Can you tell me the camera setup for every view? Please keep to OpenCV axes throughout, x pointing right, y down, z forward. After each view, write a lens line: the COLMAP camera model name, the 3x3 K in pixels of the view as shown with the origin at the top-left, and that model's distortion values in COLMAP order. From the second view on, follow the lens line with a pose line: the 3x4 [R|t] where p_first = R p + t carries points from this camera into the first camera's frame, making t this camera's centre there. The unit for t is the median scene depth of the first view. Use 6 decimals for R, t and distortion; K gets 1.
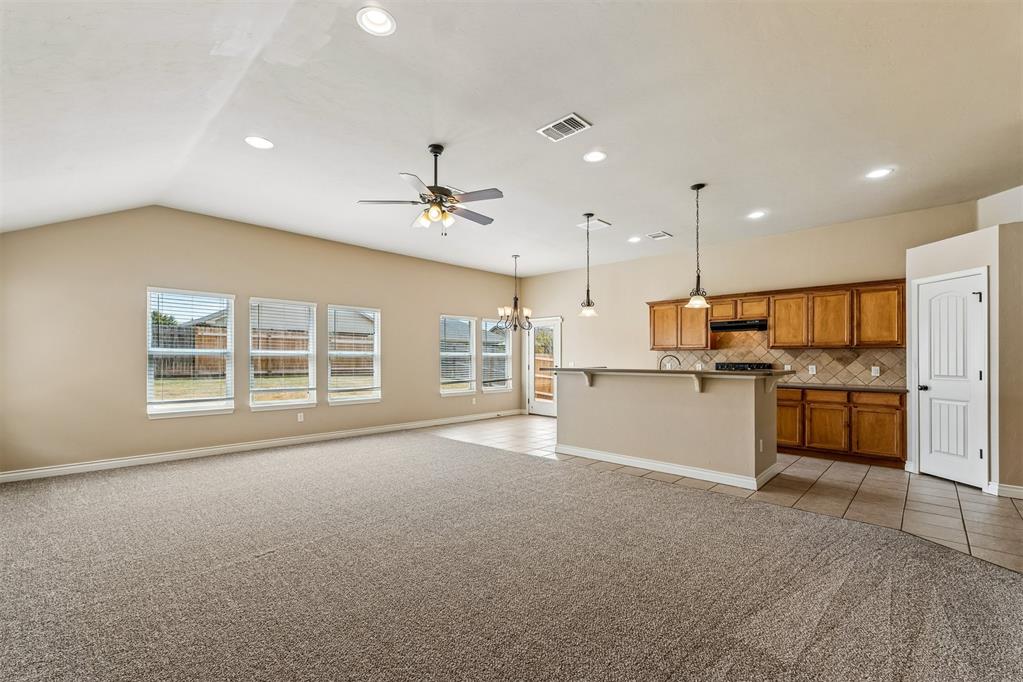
lens RADIAL K [[436.7, 0, 514.6], [0, 436.7, 358.2], [0, 0, 1]] dist [0.002434, -0.000044]
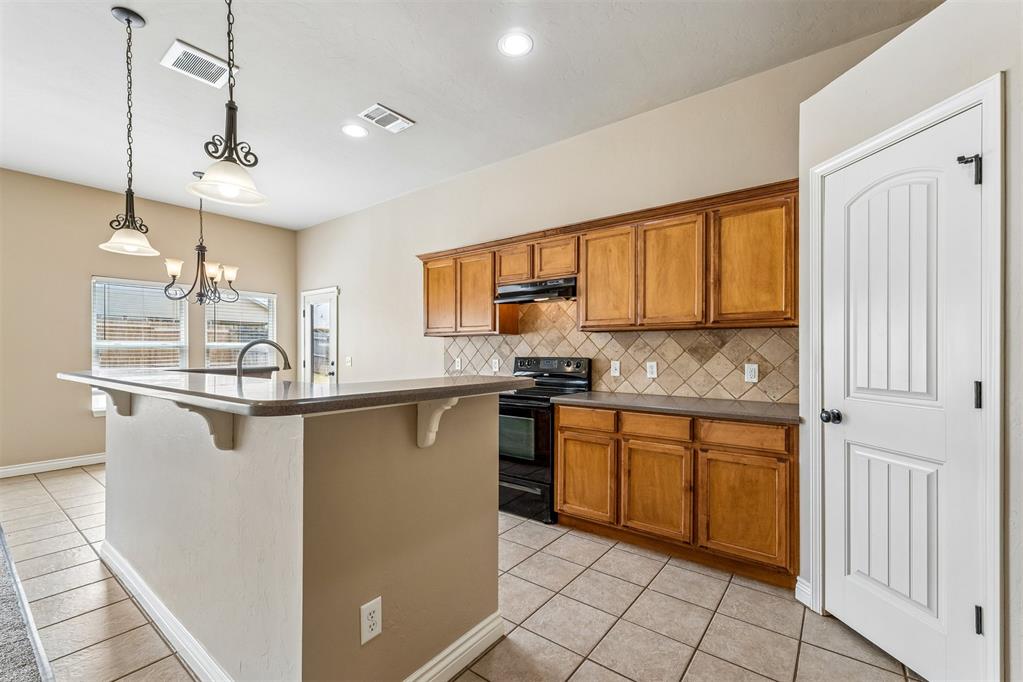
lens RADIAL K [[431.1, 0, 524.3], [0, 431.1, 354.1], [0, 0, 1]] dist [0.000082, 0.000357]
pose [[0.992705, -0.002868, 0.120537, 0.479489], [0.001937, 0.999967, 0.007844, 0.002667], [-0.120556, -0.007553, 0.992678, 0.507188]]
